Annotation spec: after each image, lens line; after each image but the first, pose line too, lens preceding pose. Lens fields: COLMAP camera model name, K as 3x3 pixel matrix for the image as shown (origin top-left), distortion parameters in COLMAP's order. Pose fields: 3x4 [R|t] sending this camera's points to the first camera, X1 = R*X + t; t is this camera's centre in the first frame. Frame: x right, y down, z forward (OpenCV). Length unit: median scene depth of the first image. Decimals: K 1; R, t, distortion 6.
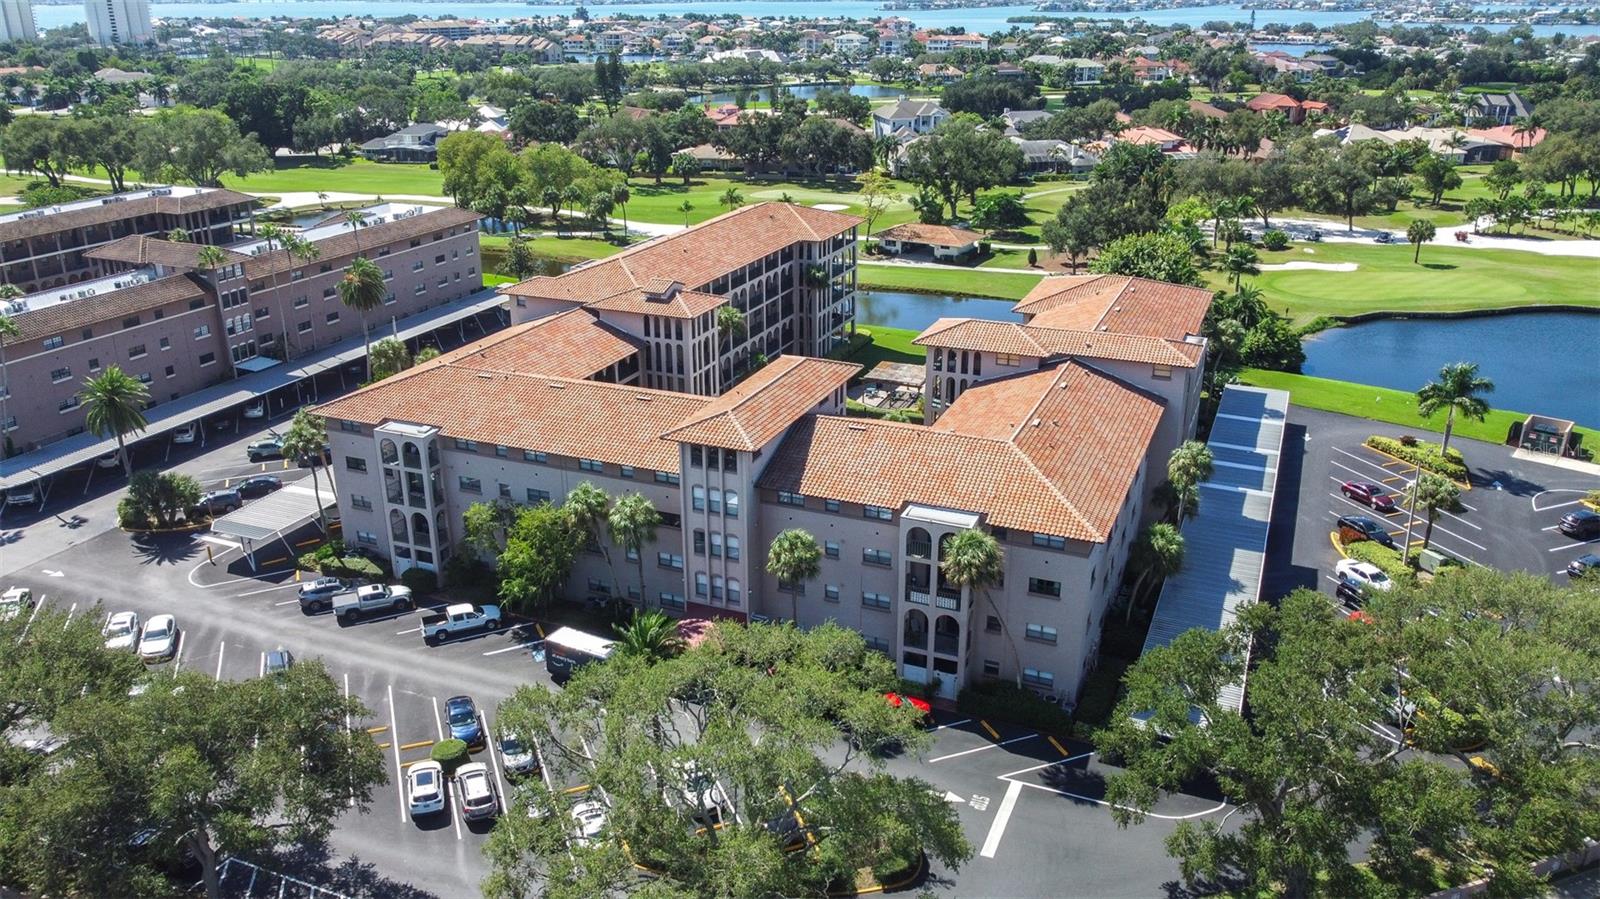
lens RADIAL K [[1215.9, 0, 800.0], [0, 1215.9, 449.5], [0, 0, 1]] dist [-0.004142, -0.001319]
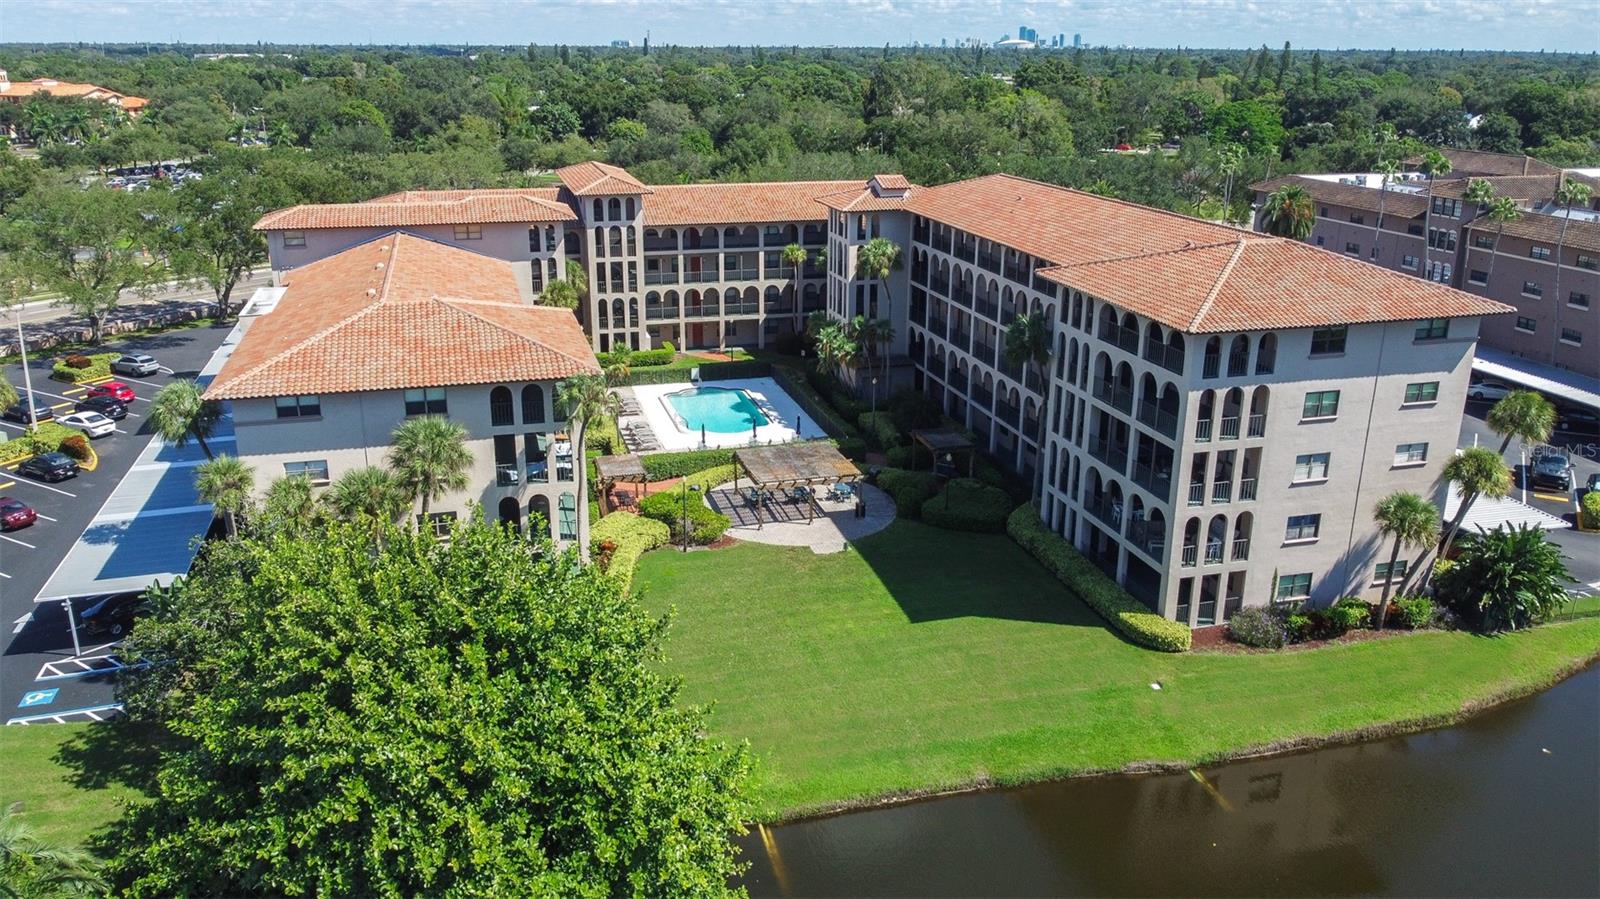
lens RADIAL K [[1215.9, 0, 800.0], [0, 1215.9, 449.5], [0, 0, 1]] dist [-0.004142, -0.001319]
pose [[-0.782687, 0.196921, -0.590443, 0.478284], [-0.222275, 0.797647, 0.560672, -0.444519], [0.581373, 0.570071, -0.580538, 1.530010]]
